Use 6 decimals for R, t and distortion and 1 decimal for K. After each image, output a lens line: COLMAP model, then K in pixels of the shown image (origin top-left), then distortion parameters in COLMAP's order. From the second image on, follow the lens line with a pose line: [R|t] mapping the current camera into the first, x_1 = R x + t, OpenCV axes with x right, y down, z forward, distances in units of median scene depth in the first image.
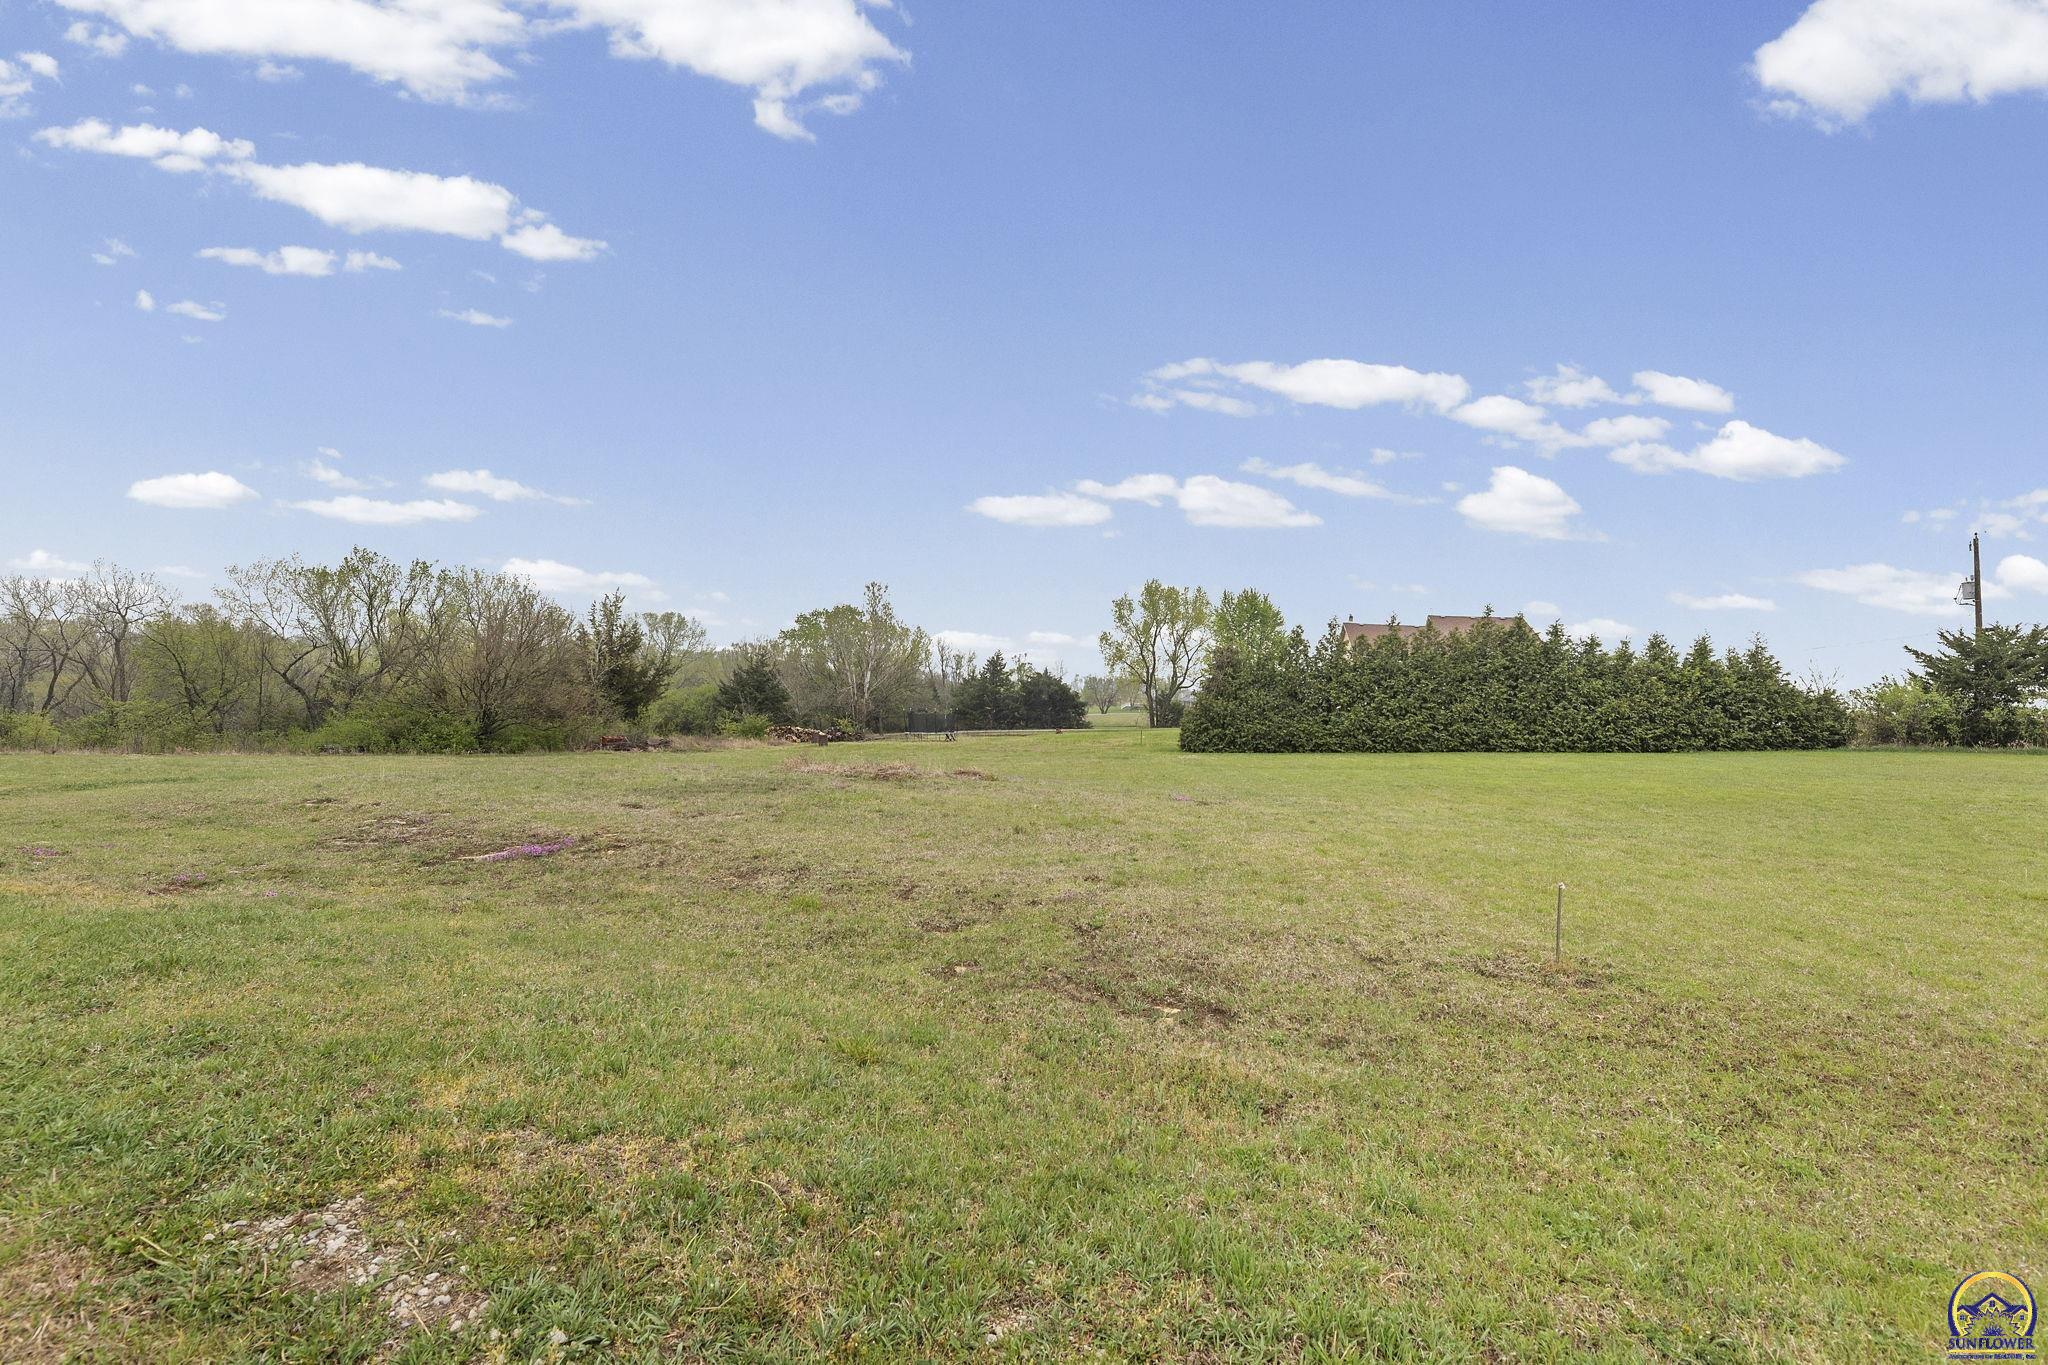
lens RADIAL K [[8204.7, 0, 1011.9], [0, 8204.7, 679.9], [0, 0, 1]] dist [0.014770, 0.000000]
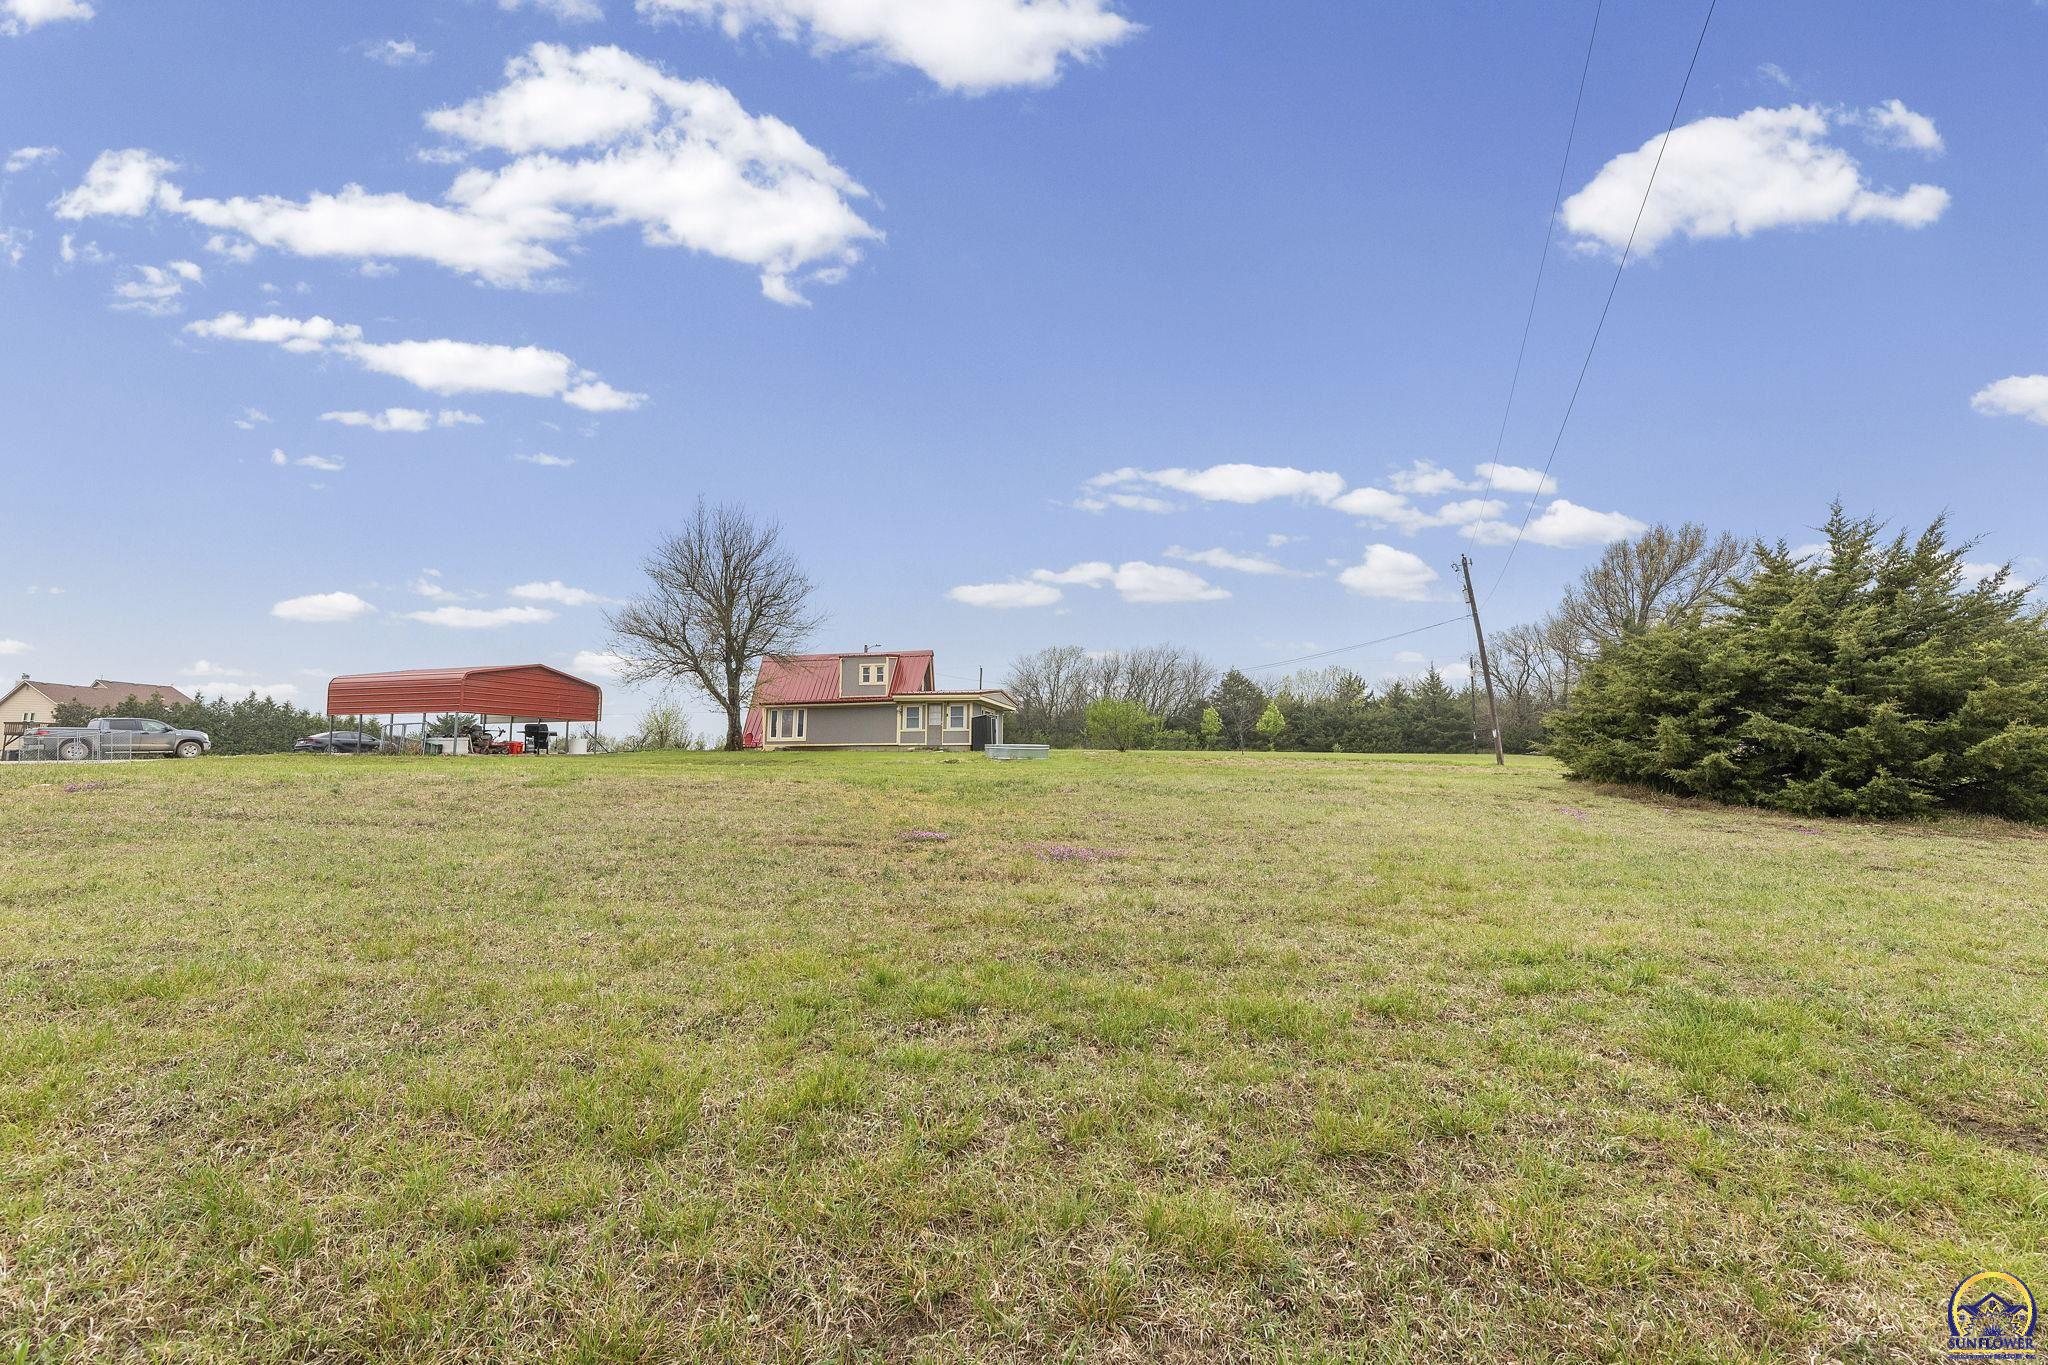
lens RADIAL K [[8204.7, 0, 1021.6], [0, 8204.7, 683.6], [0, 0, 1]] dist [0.014770, 0.000000]
pose [[0.999136, -0.041560, -0.000532, 0.006199], [0.041559, 0.999136, -0.000651, -0.006331], [0.000559, 0.000628, 1.000000, -0.245005]]
